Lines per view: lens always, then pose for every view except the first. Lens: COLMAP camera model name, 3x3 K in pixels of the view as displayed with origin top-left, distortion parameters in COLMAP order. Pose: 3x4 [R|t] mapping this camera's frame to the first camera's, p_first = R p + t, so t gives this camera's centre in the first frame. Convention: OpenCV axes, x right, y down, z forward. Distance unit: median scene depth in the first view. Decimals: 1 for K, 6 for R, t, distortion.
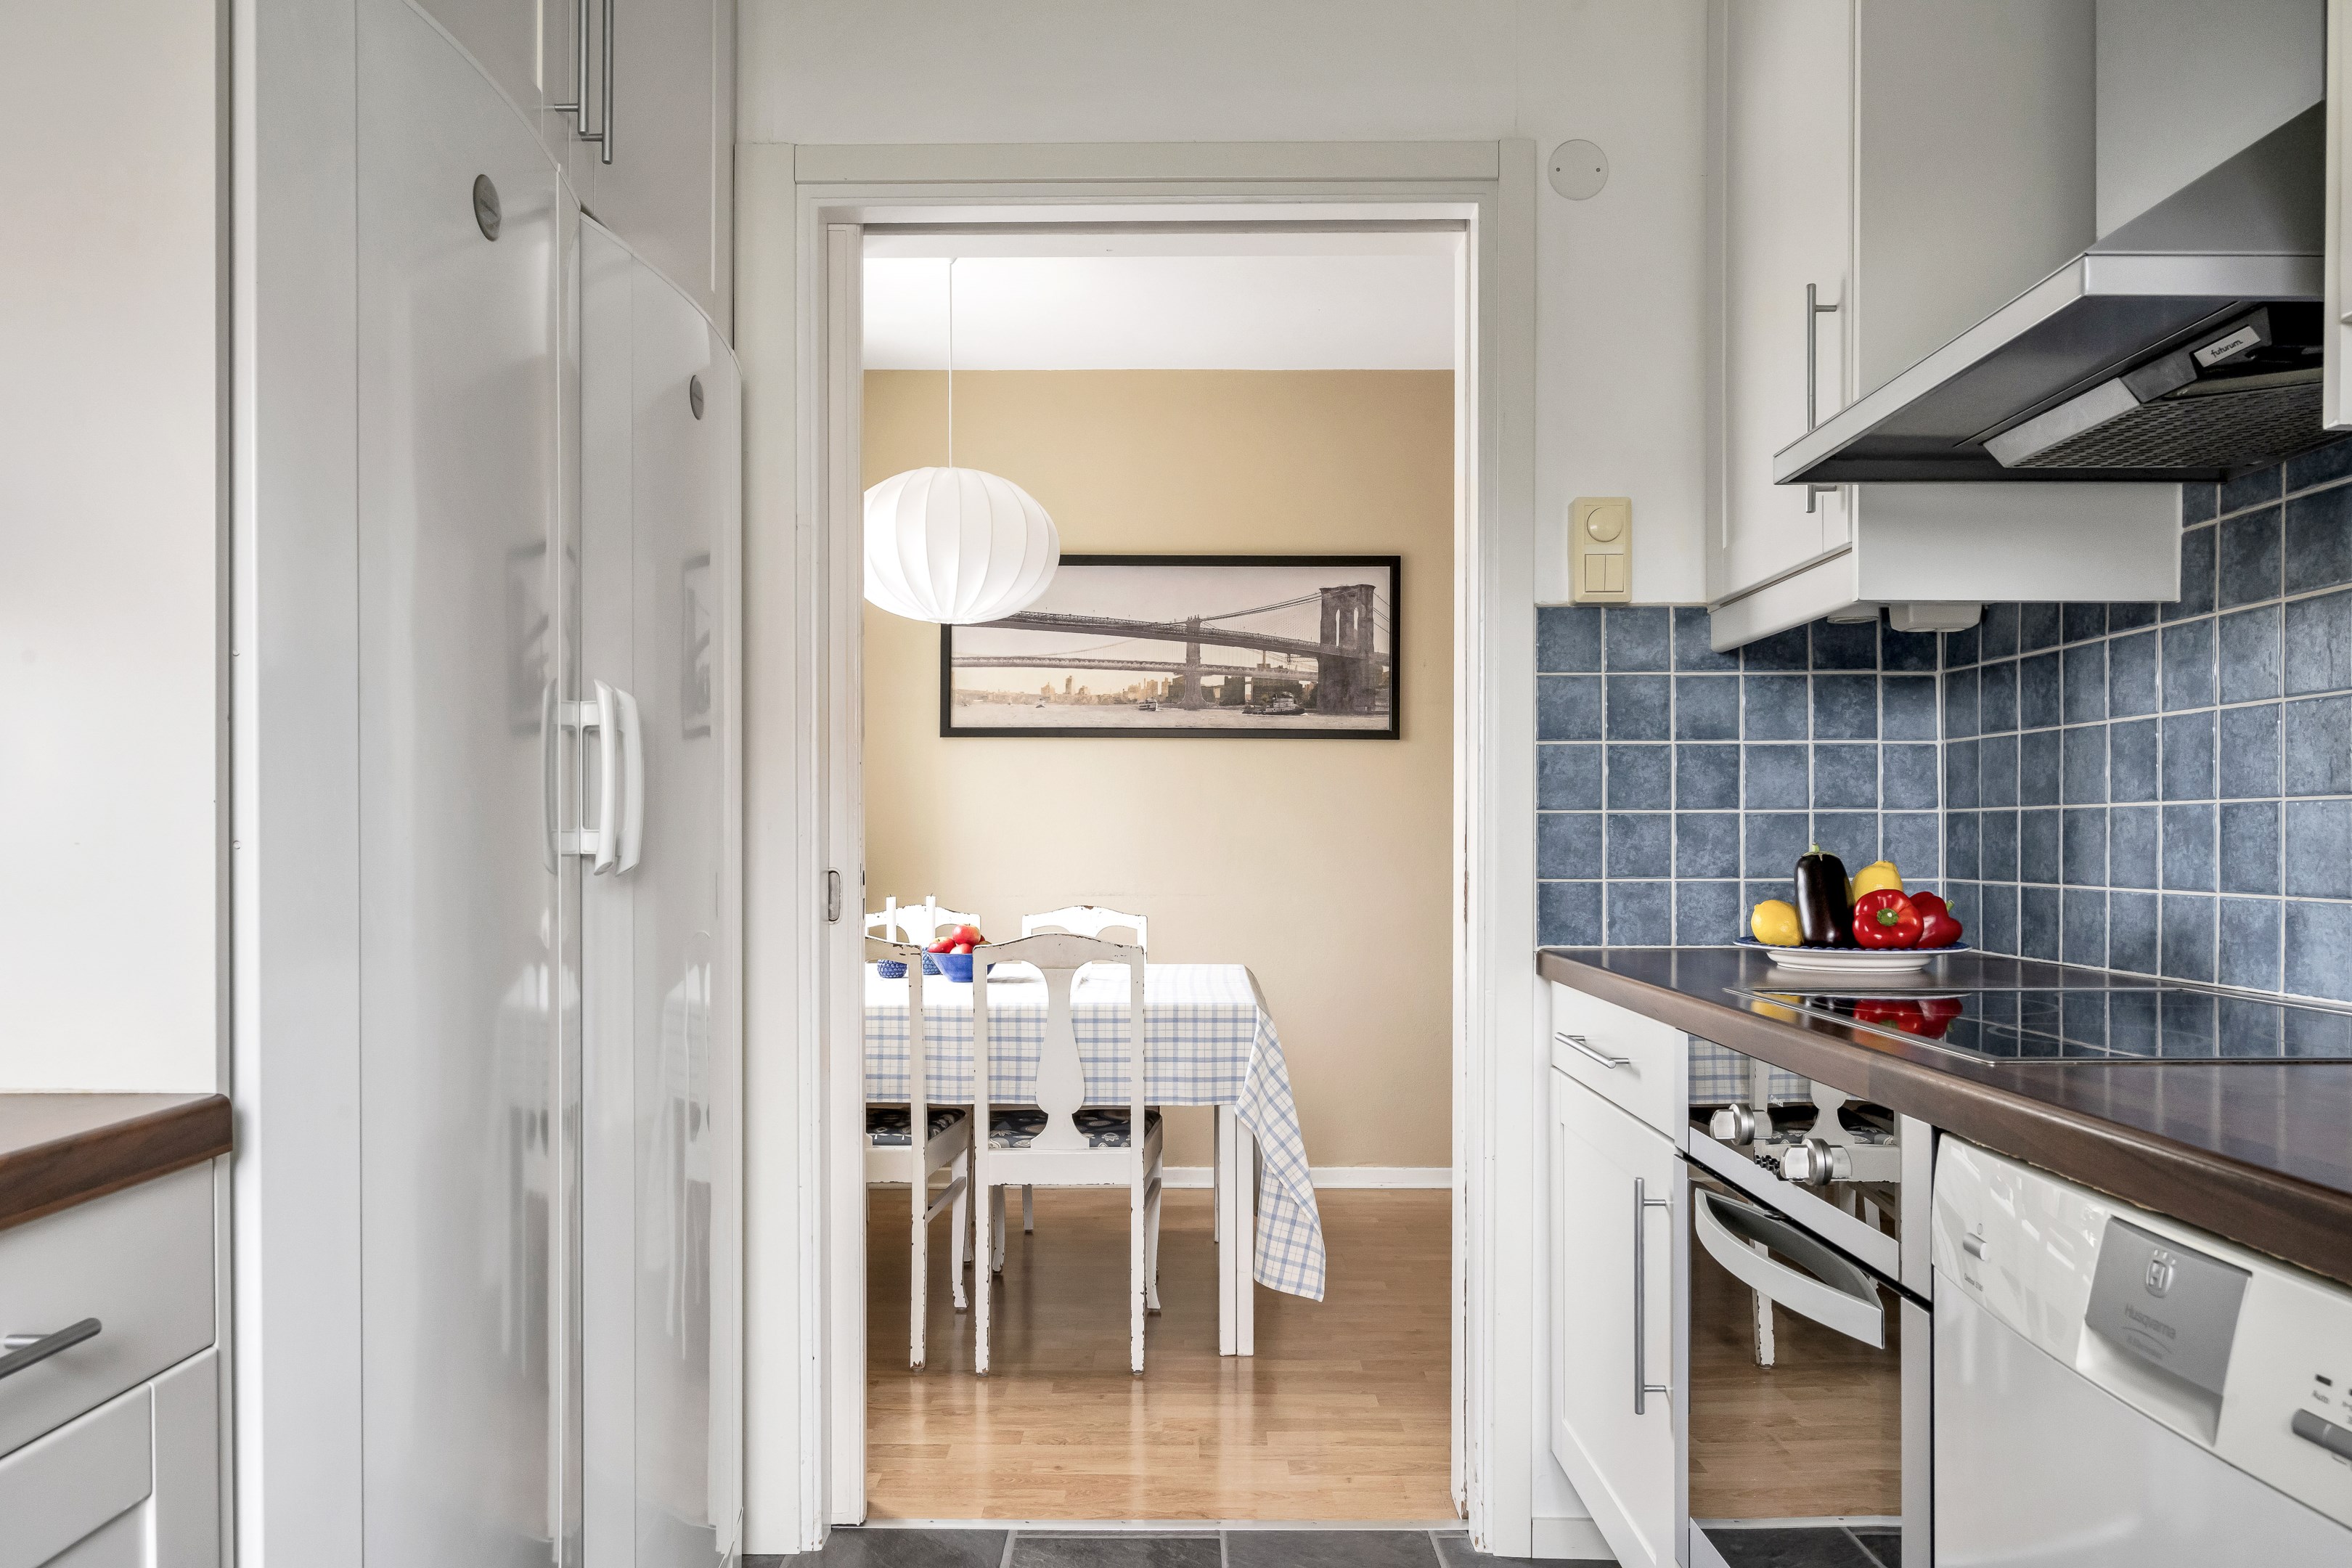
lens RADIAL K [[1586.0, 0, 1161.6], [0, 1586.0, 801.2], [0, 0, 1]] dist [-0.002766, 0.003666]
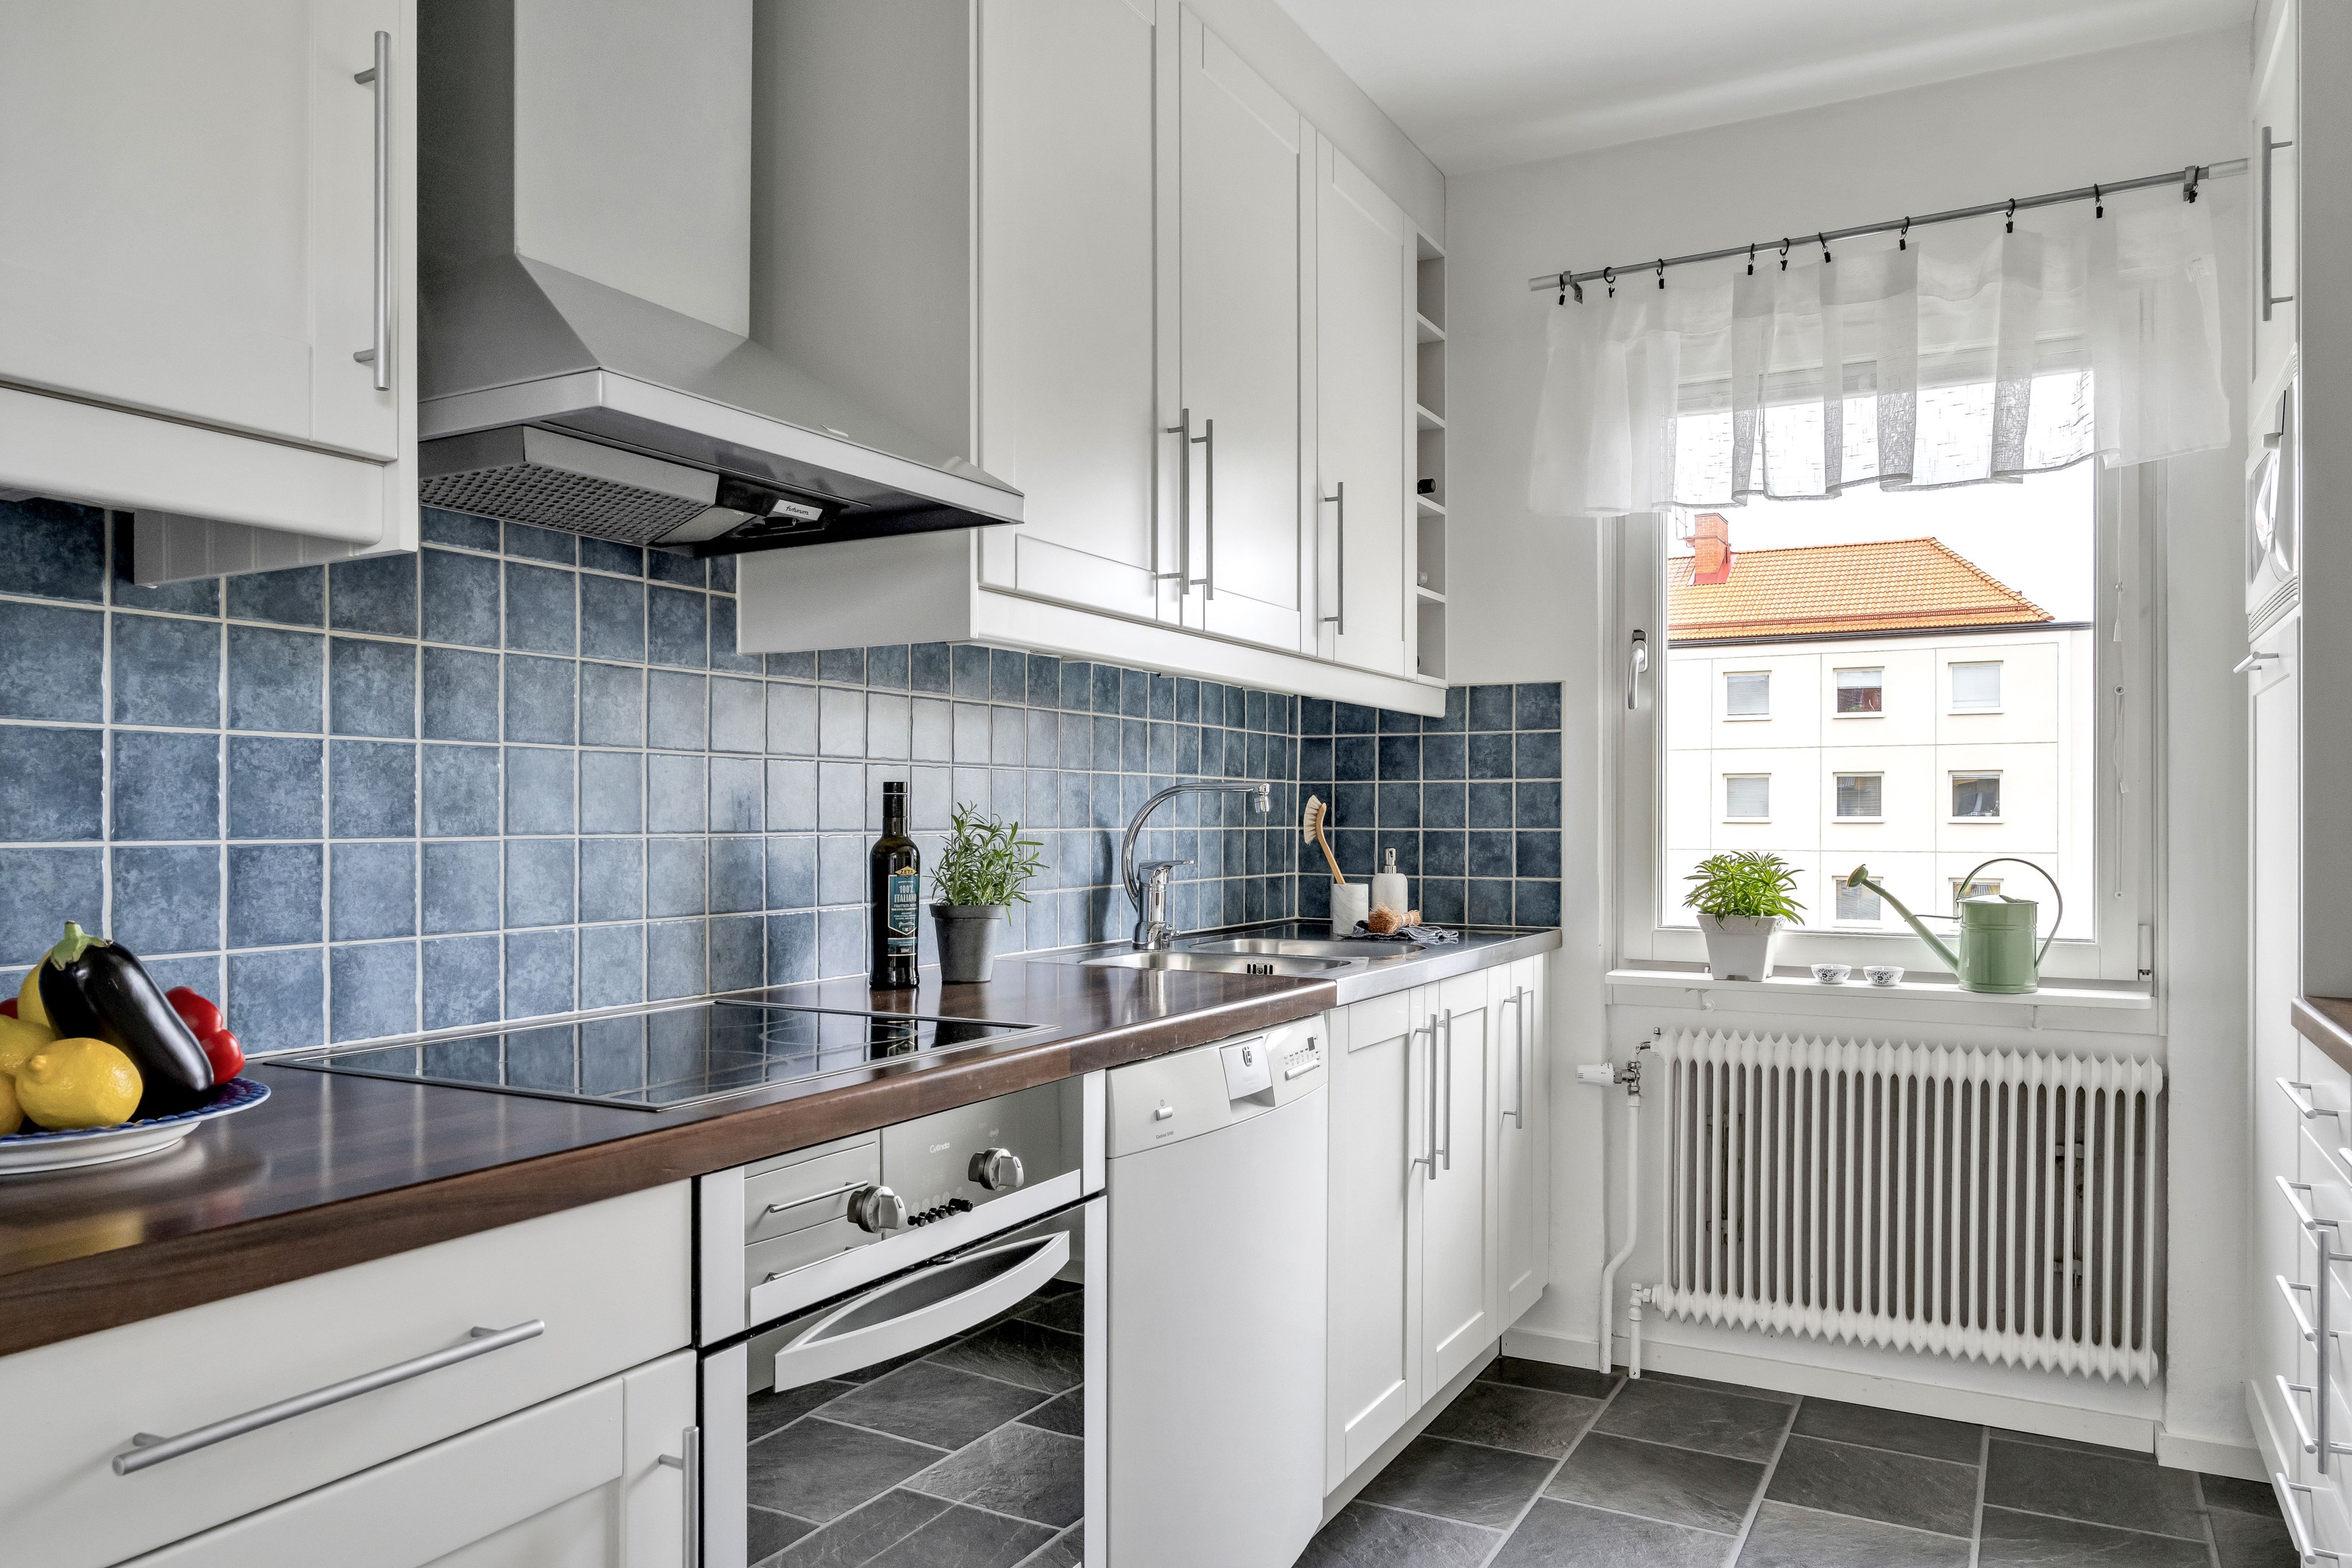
lens RADIAL K [[1586.0, 0, 1161.6], [0, 1586.0, 801.2], [0, 0, 1]] dist [-0.002766, 0.003666]
pose [[-0.875649, 0.003014, 0.482939, -0.189691], [-0.012973, 0.999473, -0.029760, -0.003324], [-0.482774, -0.032324, -0.875148, 1.562382]]
